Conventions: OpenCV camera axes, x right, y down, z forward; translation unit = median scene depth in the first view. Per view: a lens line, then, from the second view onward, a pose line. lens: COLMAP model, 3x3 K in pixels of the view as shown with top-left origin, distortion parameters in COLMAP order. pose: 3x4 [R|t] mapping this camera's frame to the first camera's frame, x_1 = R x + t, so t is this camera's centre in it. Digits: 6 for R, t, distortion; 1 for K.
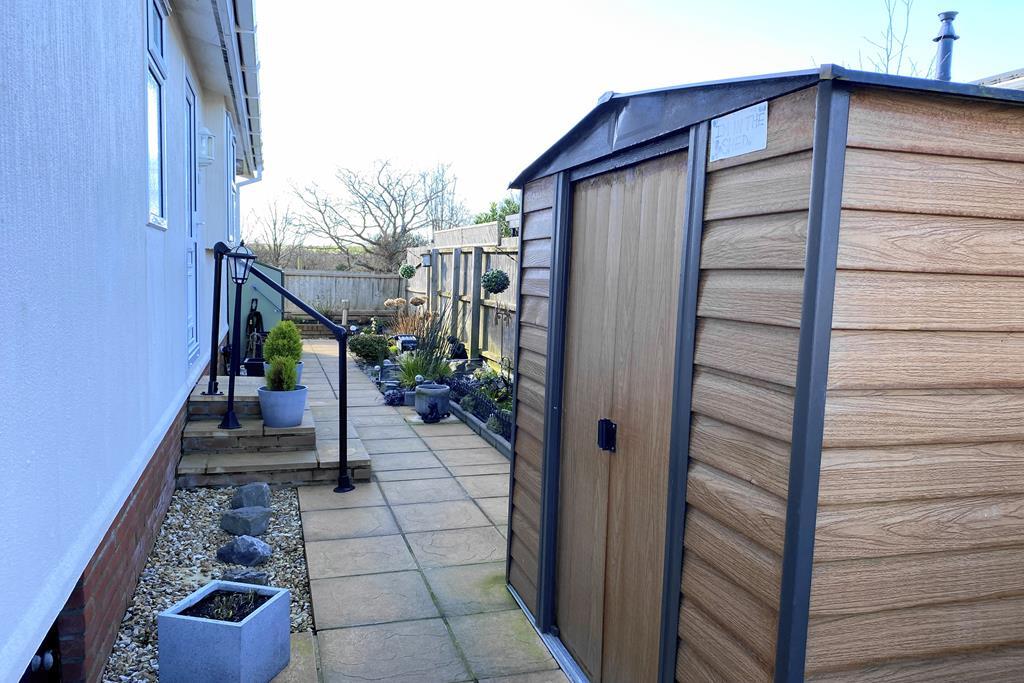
lens RADIAL K [[741.6, 0, 512.0], [0, 741.6, 356.9], [0, 0, 1]] dist [0.078399, -0.000049]
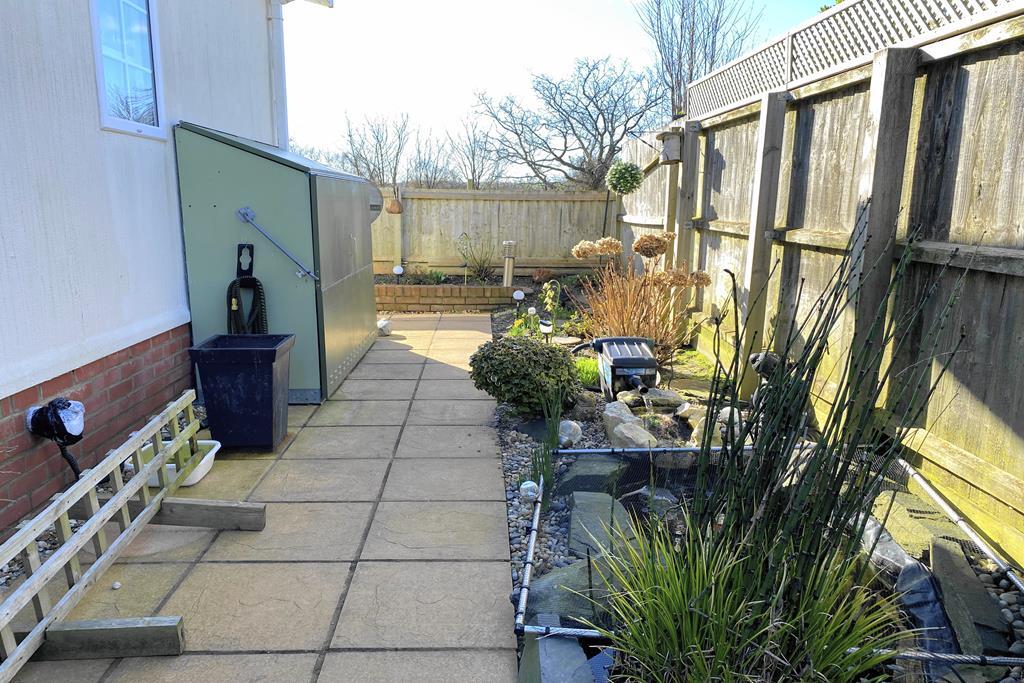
lens RADIAL K [[741.6, 0, 512.0], [0, 741.6, 356.9], [0, 0, 1]] dist [0.078399, -0.000049]
pose [[0.963417, 0.034896, -0.265725, -0.066971], [-0.012063, 0.996128, 0.087079, -0.036148], [0.267734, -0.080688, 0.960108, 0.432866]]
